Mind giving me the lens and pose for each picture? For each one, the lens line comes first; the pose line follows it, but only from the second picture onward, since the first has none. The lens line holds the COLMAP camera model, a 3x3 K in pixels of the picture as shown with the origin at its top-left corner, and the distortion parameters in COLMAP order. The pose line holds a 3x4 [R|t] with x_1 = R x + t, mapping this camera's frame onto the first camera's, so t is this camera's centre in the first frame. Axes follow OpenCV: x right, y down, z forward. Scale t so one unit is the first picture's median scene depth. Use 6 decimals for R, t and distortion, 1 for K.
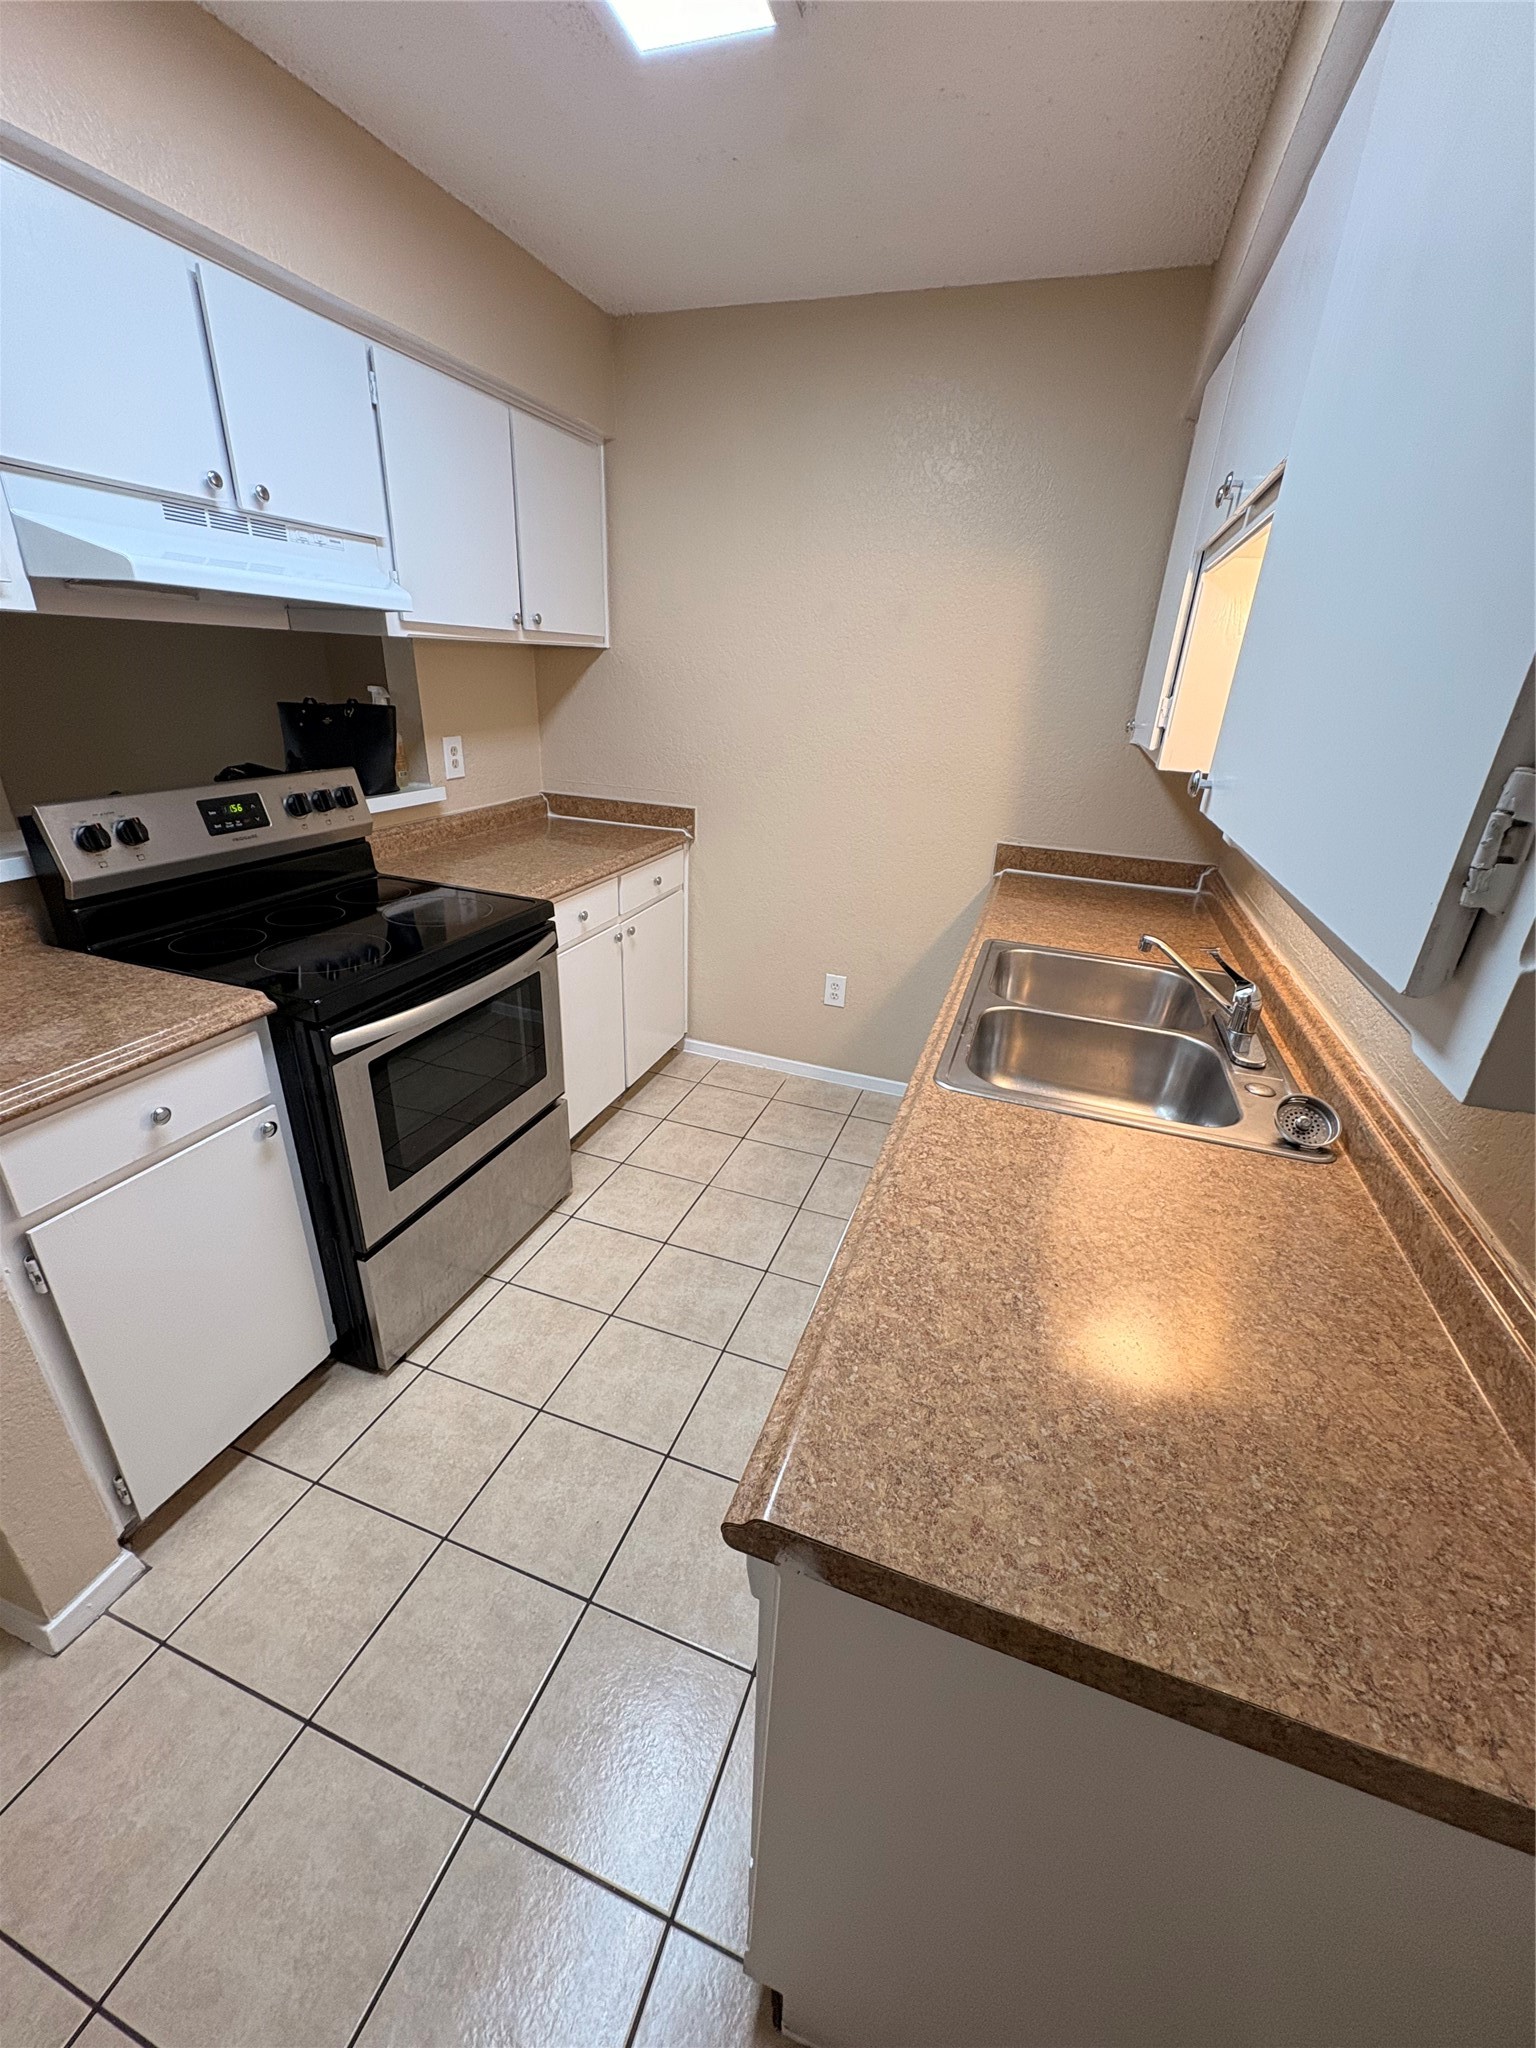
lens RADIAL K [[809.2, 0, 768.0], [0, 809.2, 1024.0], [0, 0, 1]] dist [-0.000990, -0.000024]
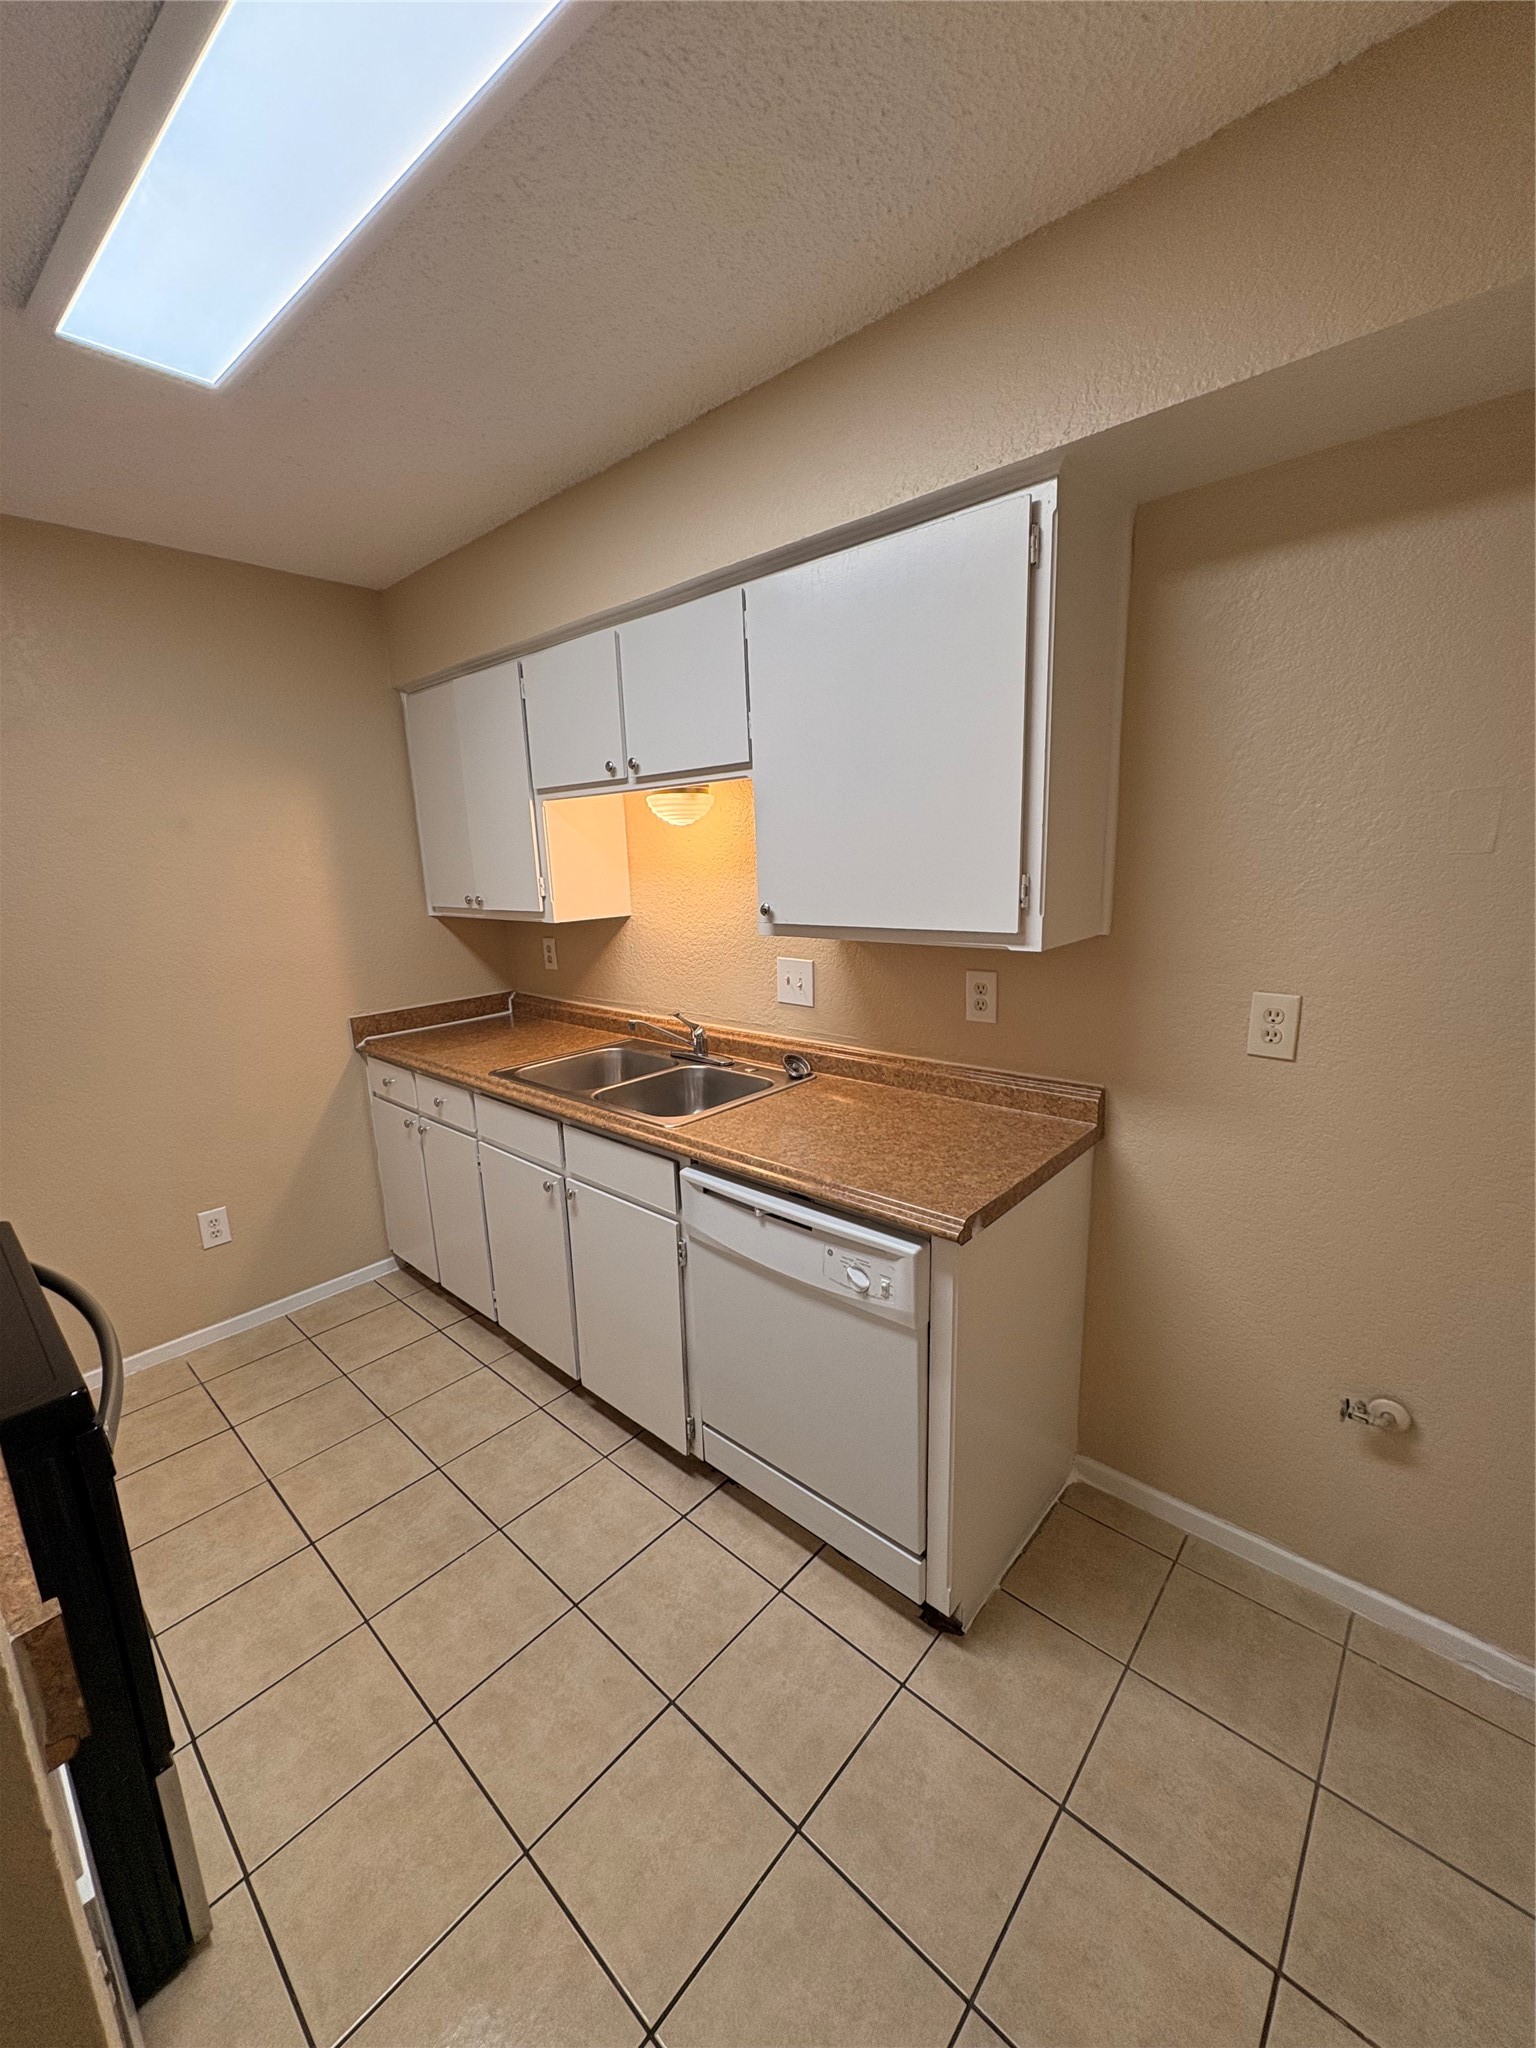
lens RADIAL K [[812.7, 0, 768.0], [0, 812.7, 1024.0], [0, 0, 1]] dist [0.000827, 0.000373]
pose [[0.384261, -0.248081, 0.889269, -0.501837], [0.419188, 0.905091, 0.071360, -0.064427], [-0.822572, 0.345350, 0.451784, 0.058651]]
